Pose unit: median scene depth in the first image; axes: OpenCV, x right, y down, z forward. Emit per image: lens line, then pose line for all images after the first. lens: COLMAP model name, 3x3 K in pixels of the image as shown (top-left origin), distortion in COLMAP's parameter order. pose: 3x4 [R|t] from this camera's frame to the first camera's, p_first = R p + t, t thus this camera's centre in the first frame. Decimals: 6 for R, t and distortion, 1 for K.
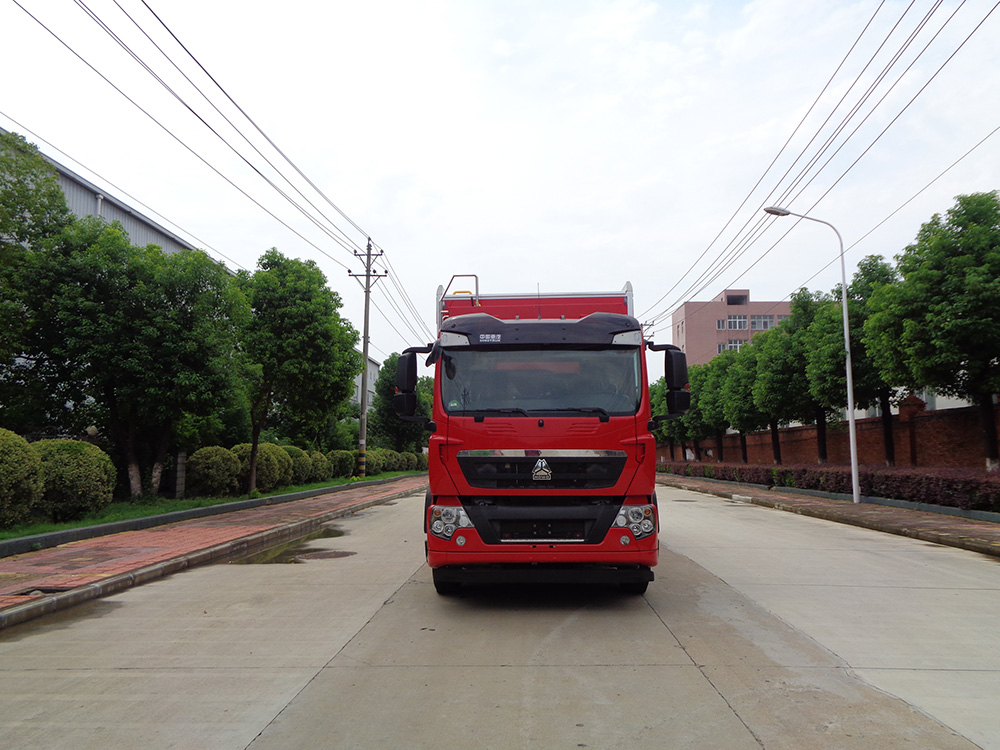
lens RADIAL K [[761.4, 0, 501.0], [0, 761.4, 380.0], [0, 0, 1]] dist [-0.005289, 0.023980]
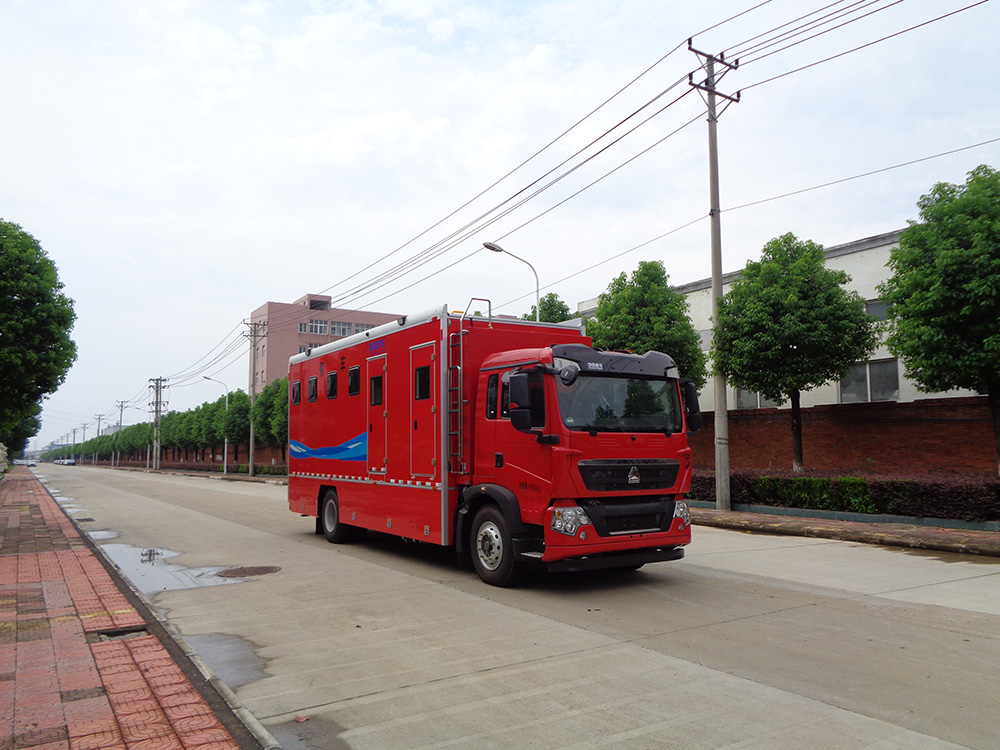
lens RADIAL K [[761.4, 0, 499.1], [0, 761.4, 371.0], [0, 0, 1]] dist [-0.005289, 0.023980]
pose [[0.821488, 0.051835, 0.567864, -0.343713], [-0.045590, 0.998642, -0.025204, -0.004184], [-0.568400, -0.005184, 0.822736, 0.040601]]
